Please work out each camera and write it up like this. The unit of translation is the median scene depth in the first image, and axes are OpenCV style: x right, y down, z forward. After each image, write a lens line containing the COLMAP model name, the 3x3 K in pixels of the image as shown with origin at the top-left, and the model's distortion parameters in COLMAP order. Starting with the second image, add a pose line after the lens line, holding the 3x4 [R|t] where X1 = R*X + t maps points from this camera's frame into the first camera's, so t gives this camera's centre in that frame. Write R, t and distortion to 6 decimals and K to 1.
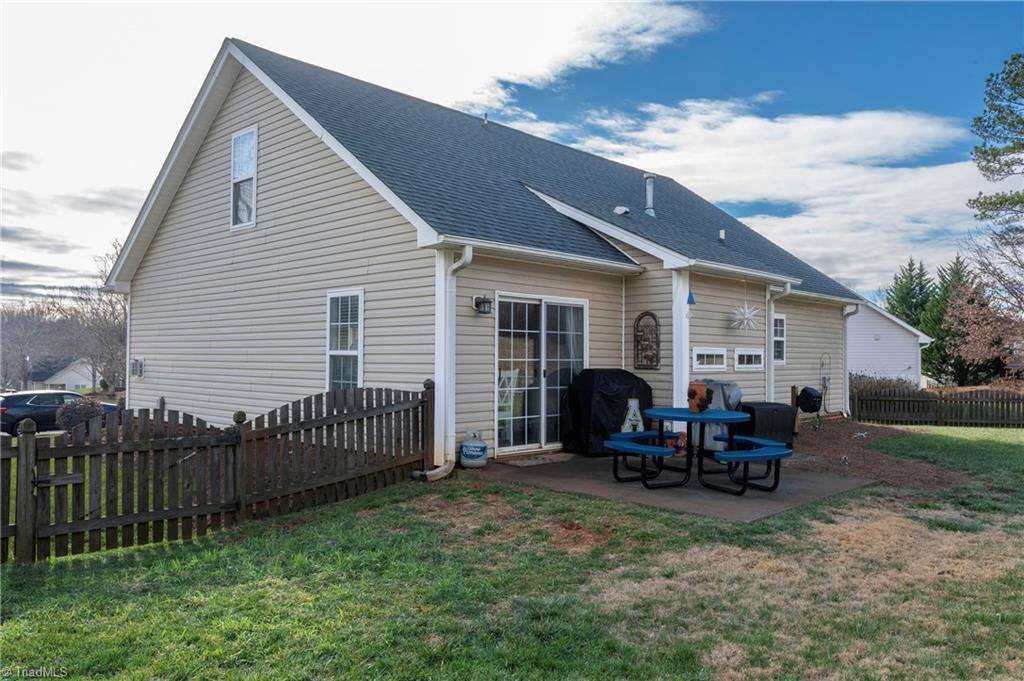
lens RADIAL K [[755.6, 0, 513.0], [0, 755.6, 345.2], [0, 0, 1]] dist [0.003644, 0.000200]
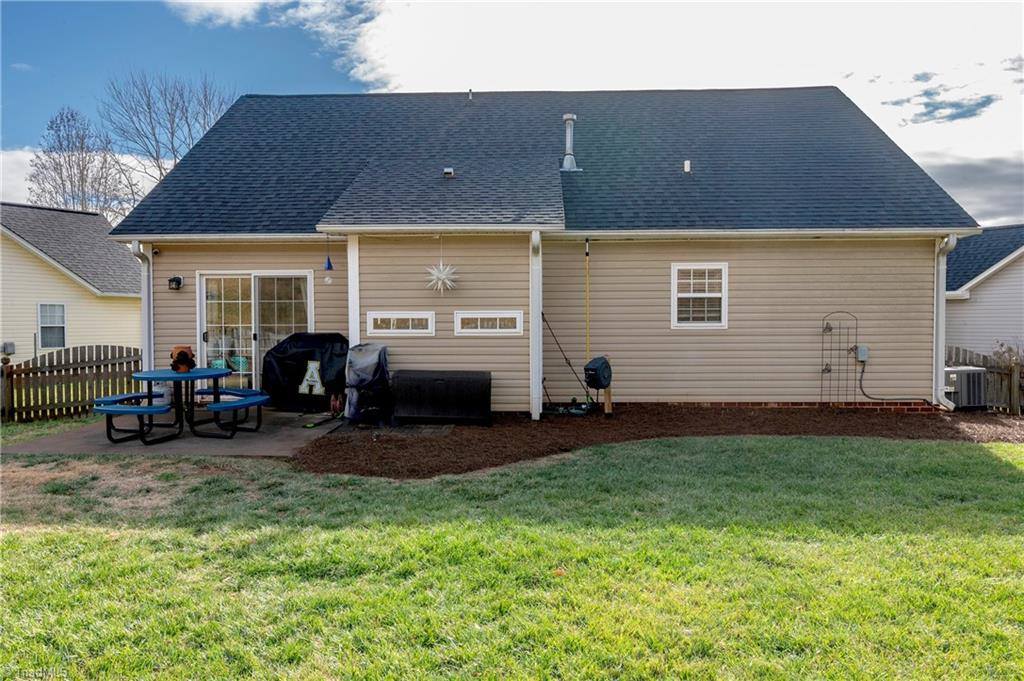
lens RADIAL K [[702.8, 0, 512.3], [0, 702.8, 340.4], [0, 0, 1]] dist [-0.004840, -0.000911]
pose [[0.658716, 0.014660, -0.752249, 1.073569], [0.020426, 0.999093, 0.037357, 0.009806], [0.752115, -0.039973, 0.657819, 0.549996]]
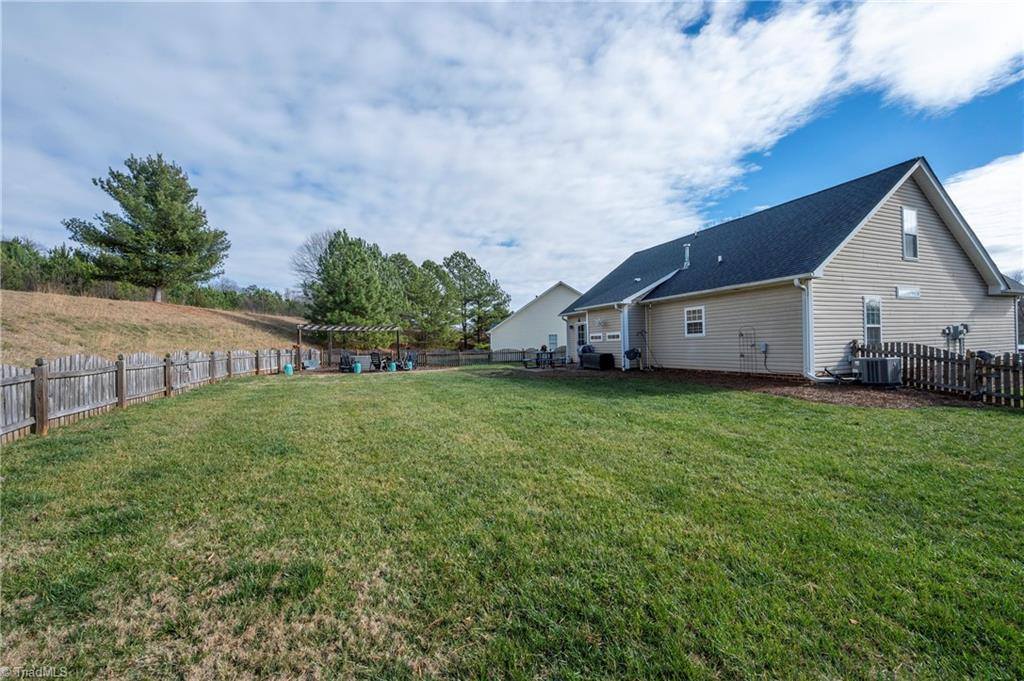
lens RADIAL K [[399.3, 0, 510.3], [0, 399.3, 343.2], [0, 0, 1]] dist [0.002956, 0.000218]
pose [[-0.411554, 0.017861, -0.911210, 1.908419], [0.056337, 0.998395, -0.005875, 0.031889], [0.909642, -0.053753, -0.411900, 1.405210]]
